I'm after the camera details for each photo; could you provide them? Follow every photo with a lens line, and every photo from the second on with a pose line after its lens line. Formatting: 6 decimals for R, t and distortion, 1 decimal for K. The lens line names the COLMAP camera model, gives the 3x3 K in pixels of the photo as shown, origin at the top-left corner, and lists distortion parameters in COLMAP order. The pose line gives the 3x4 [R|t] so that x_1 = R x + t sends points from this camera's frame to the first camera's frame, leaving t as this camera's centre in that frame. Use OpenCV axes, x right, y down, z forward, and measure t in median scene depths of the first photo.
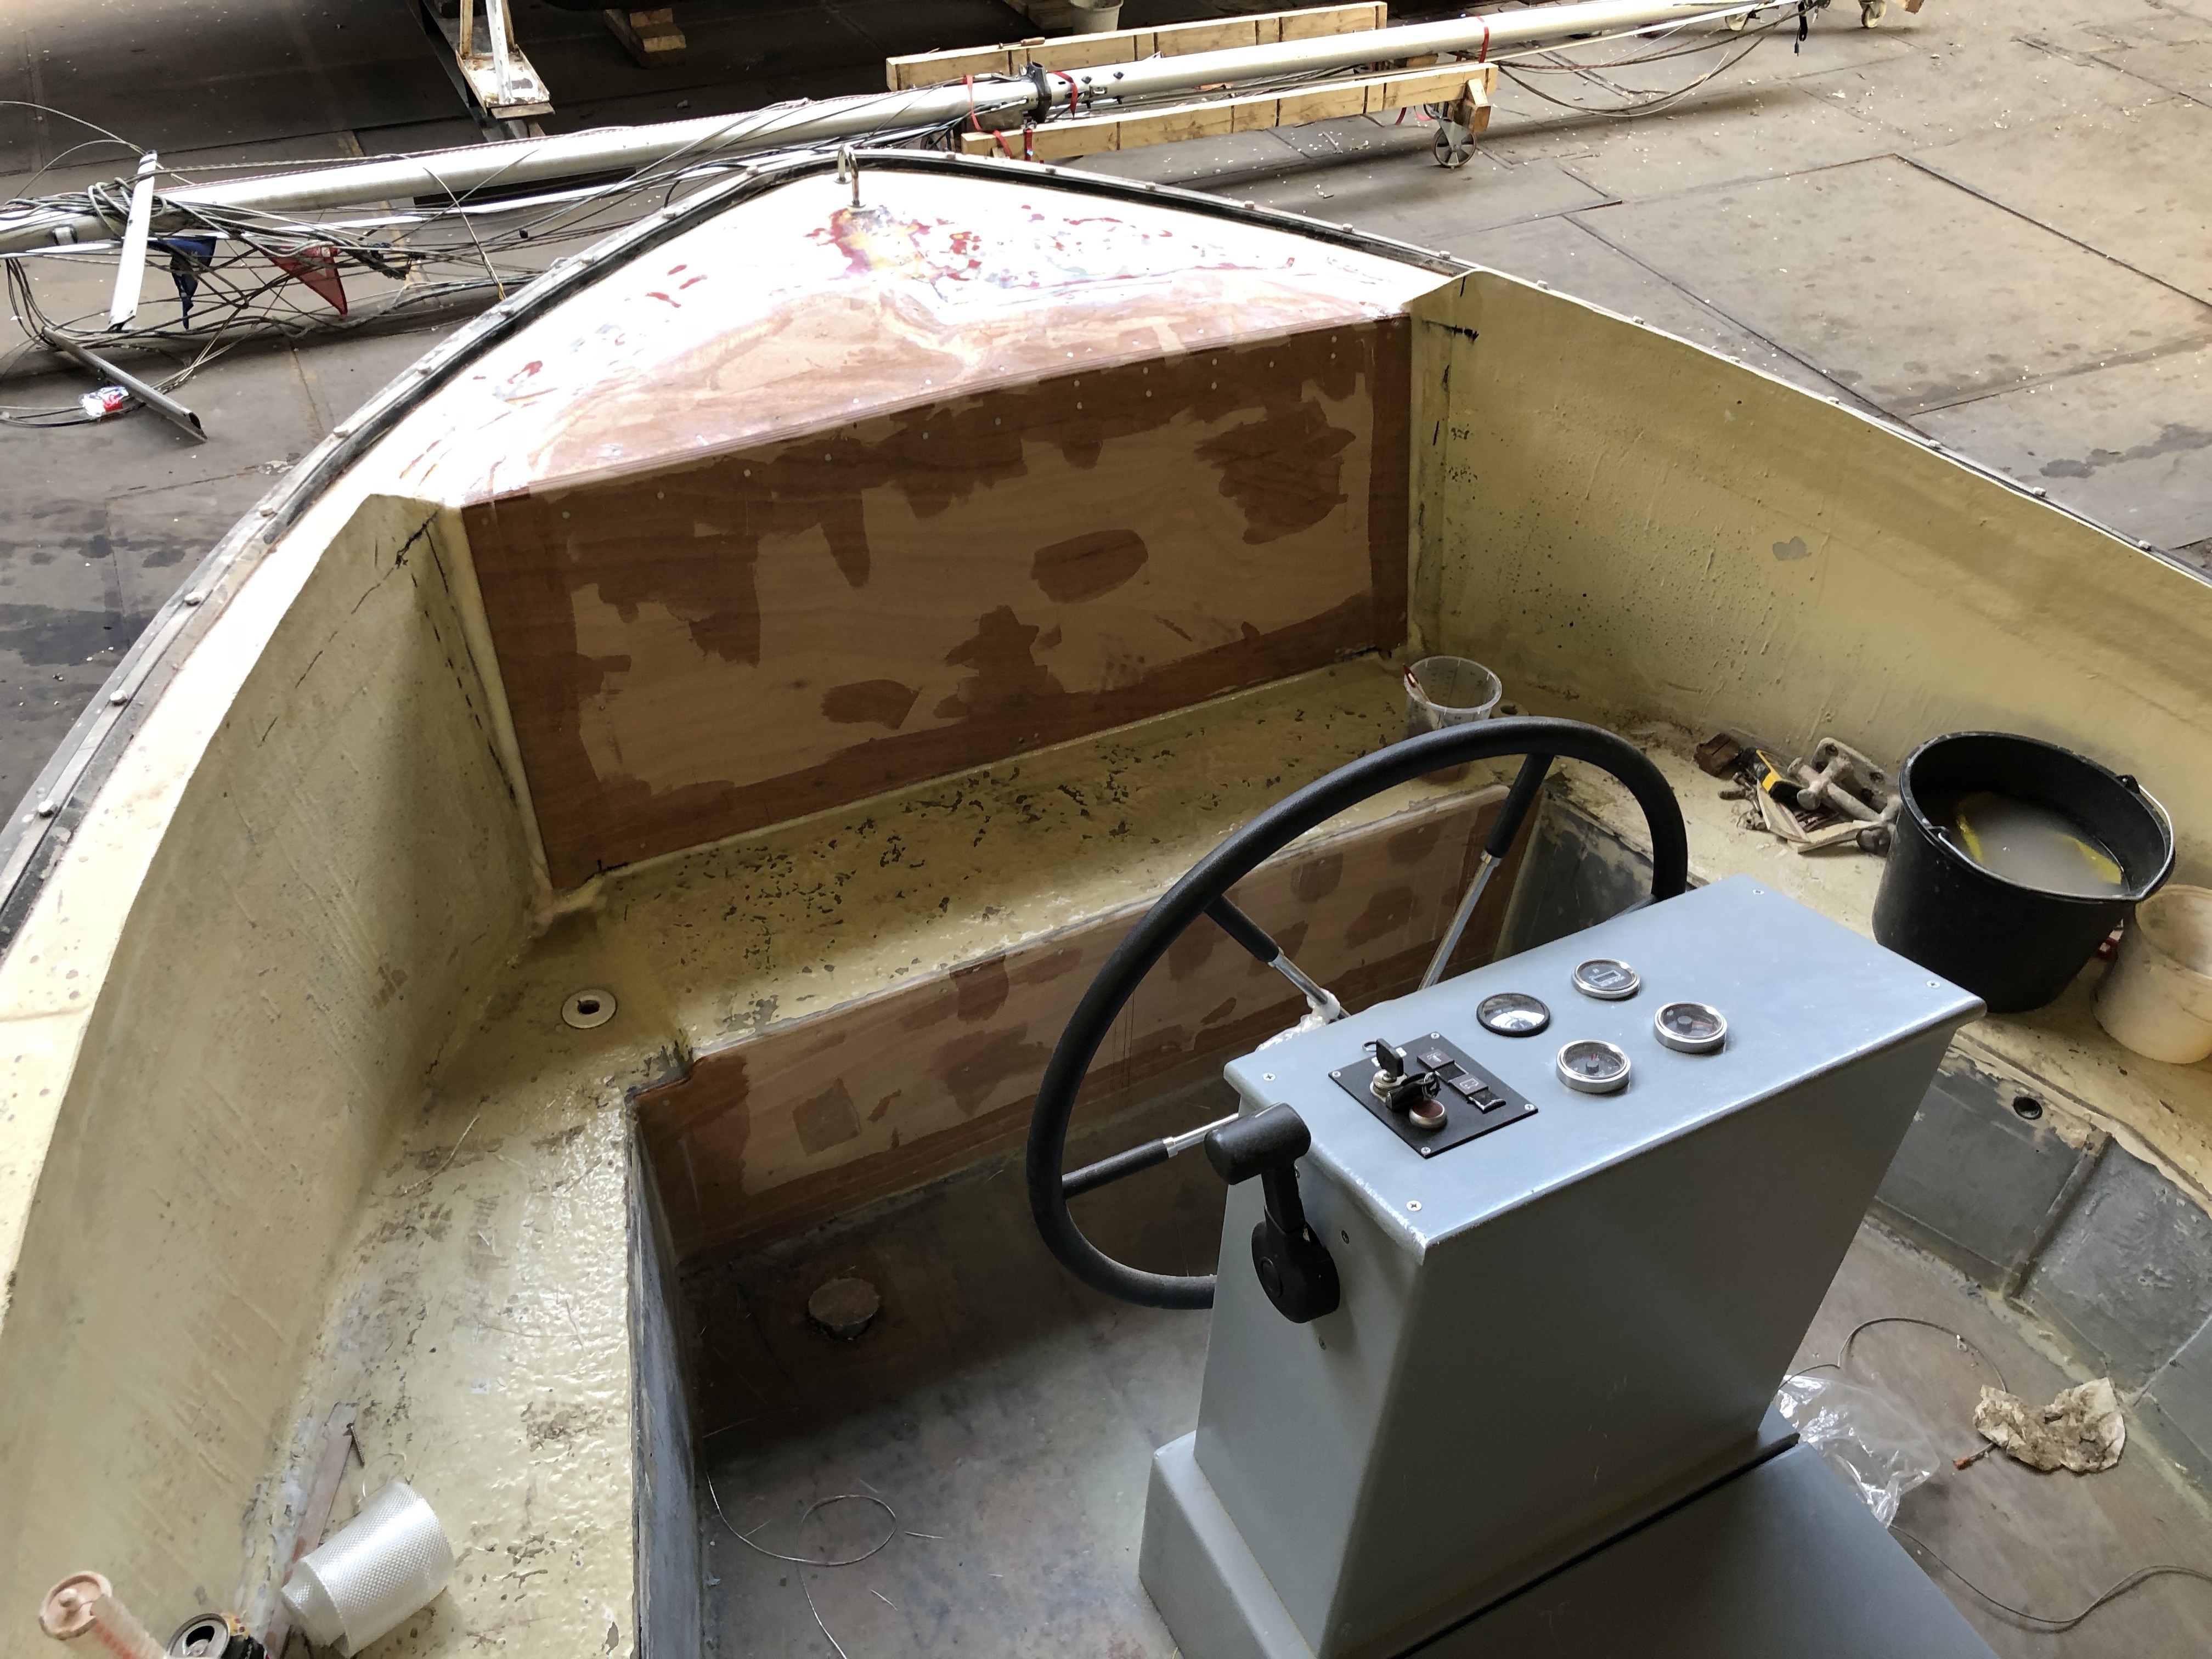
lens RADIAL K [[1822.1, 0, 1113.3], [0, 1822.1, 832.6], [0, 0, 1]] dist [0.053885, -0.048170]
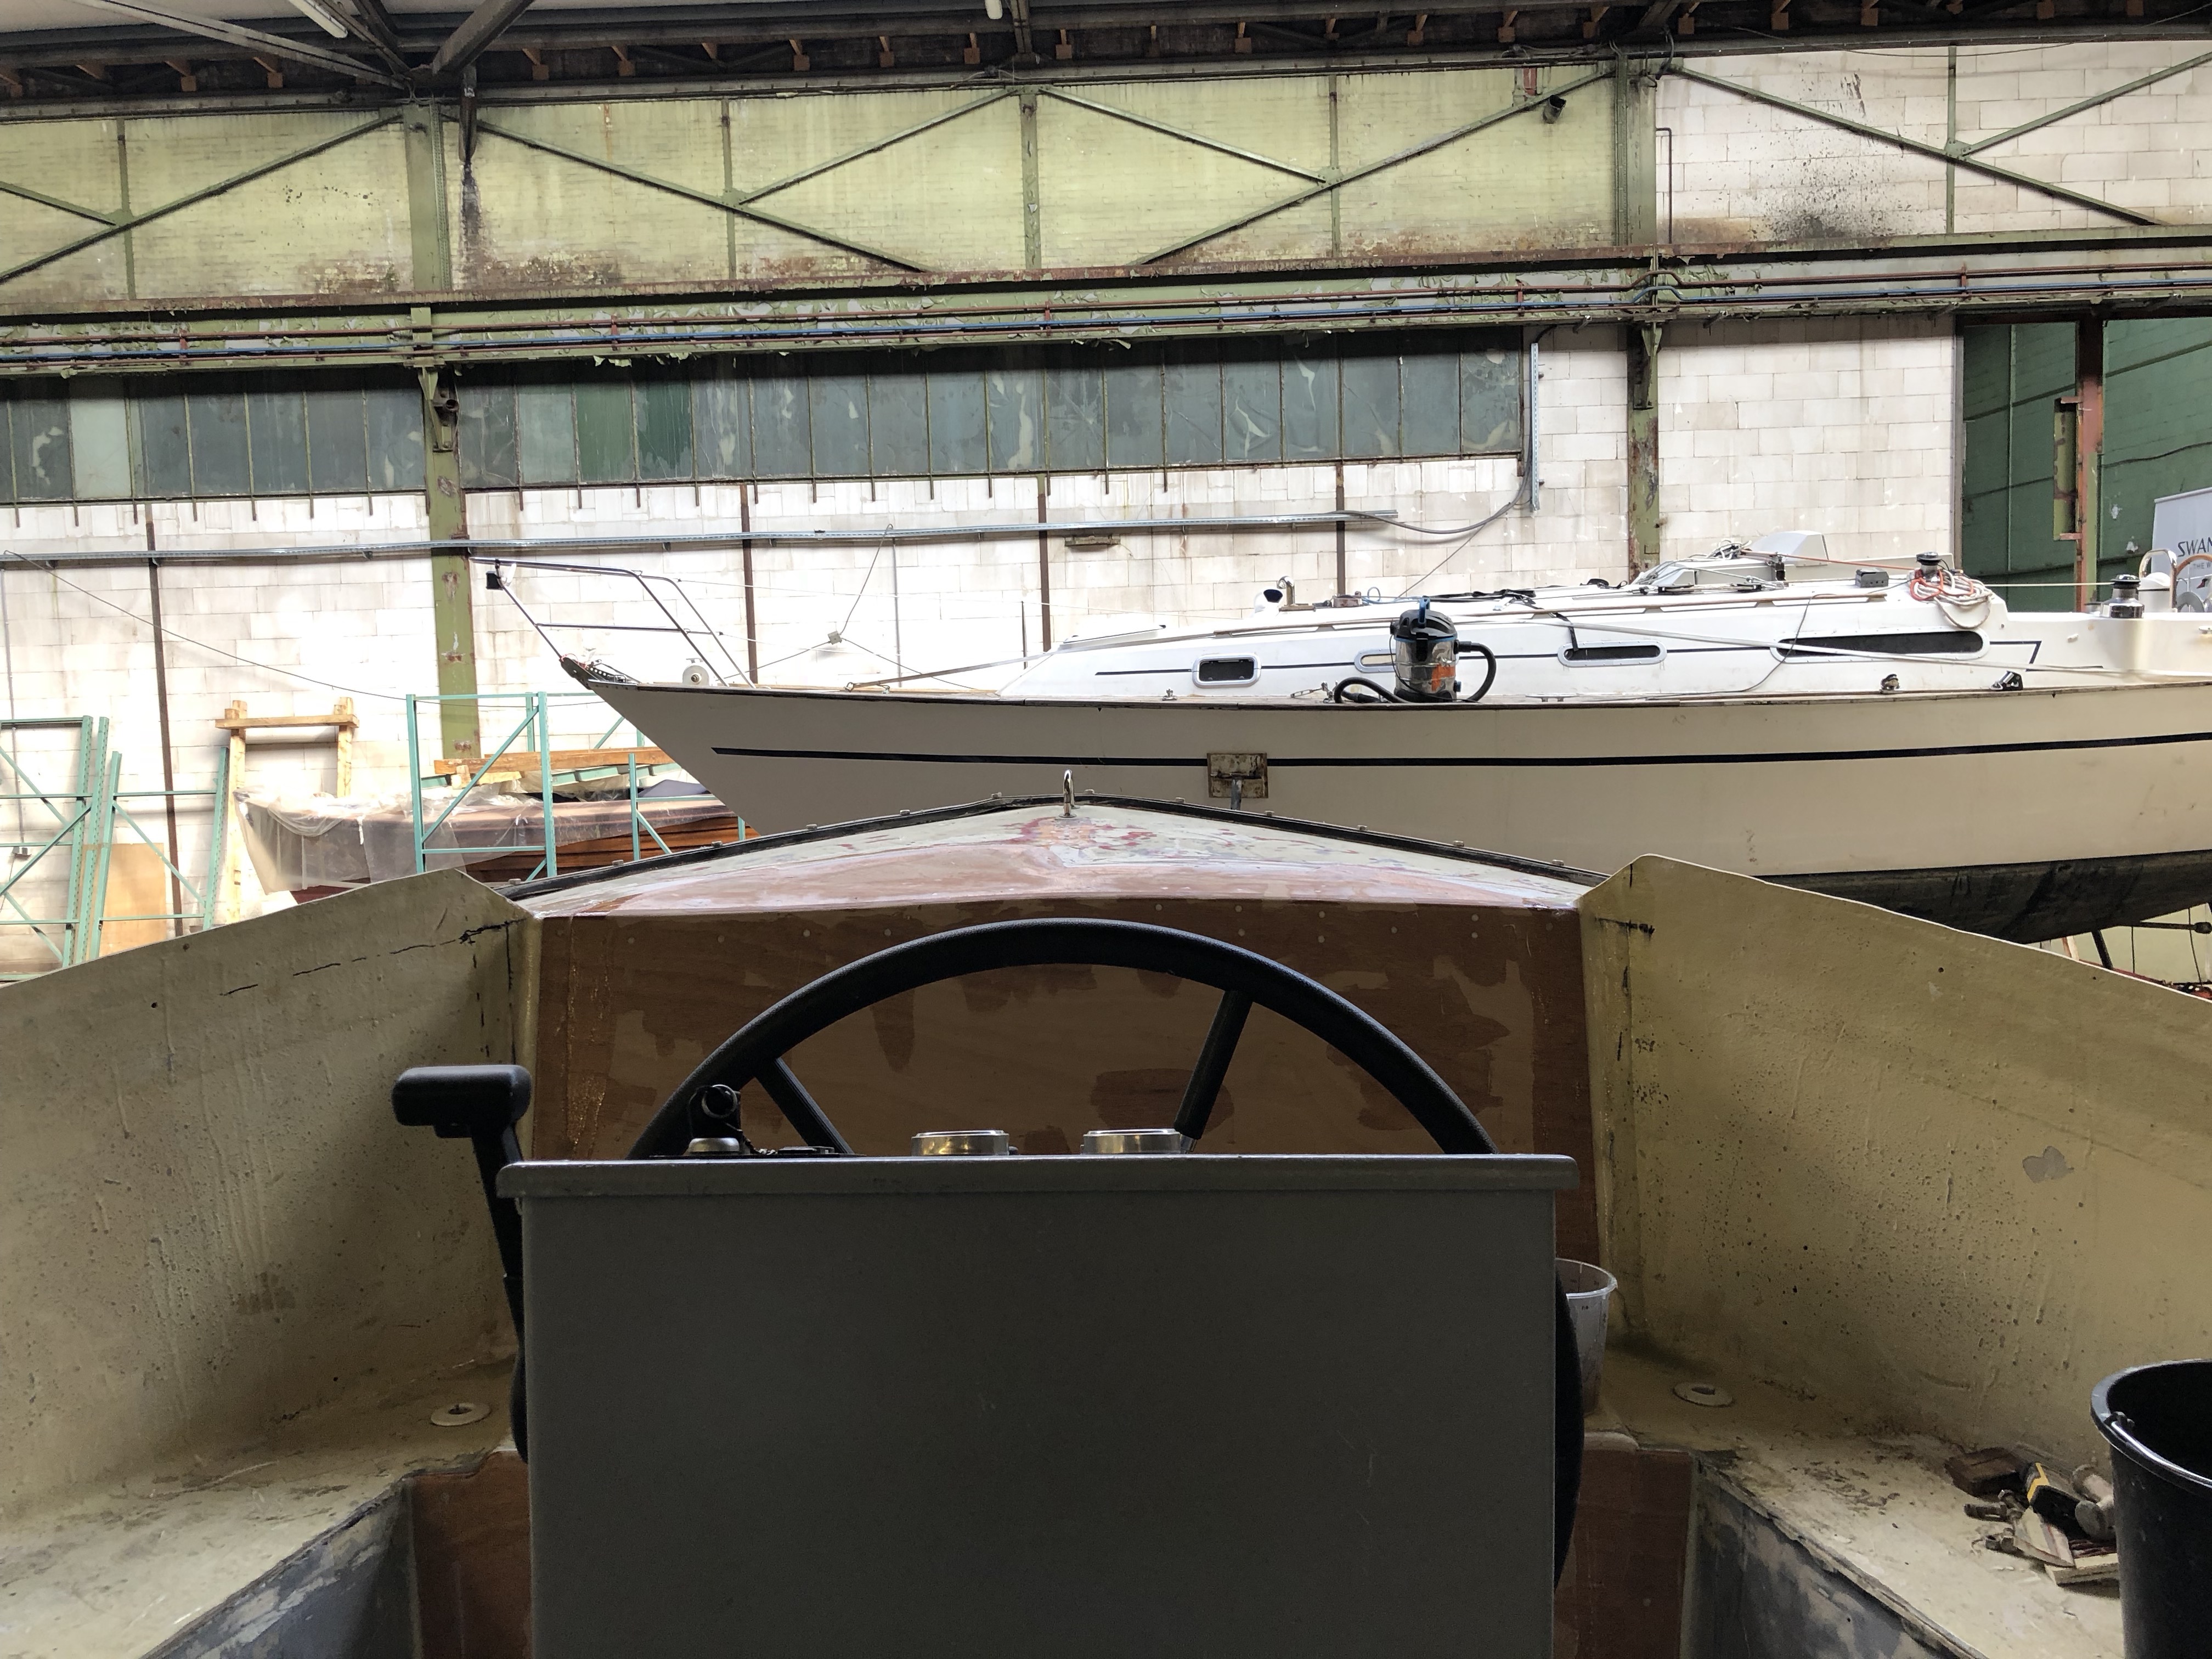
lens RADIAL K [[1822.1, 0, 1108.2], [0, 1822.1, 845.6], [0, 0, 1]] dist [0.053885, -0.048170]
pose [[0.884836, -0.012764, -0.465727, 0.377419], [-0.266498, 0.806076, -0.528413, 0.230419], [0.382156, 0.591675, 0.709843, 0.252731]]
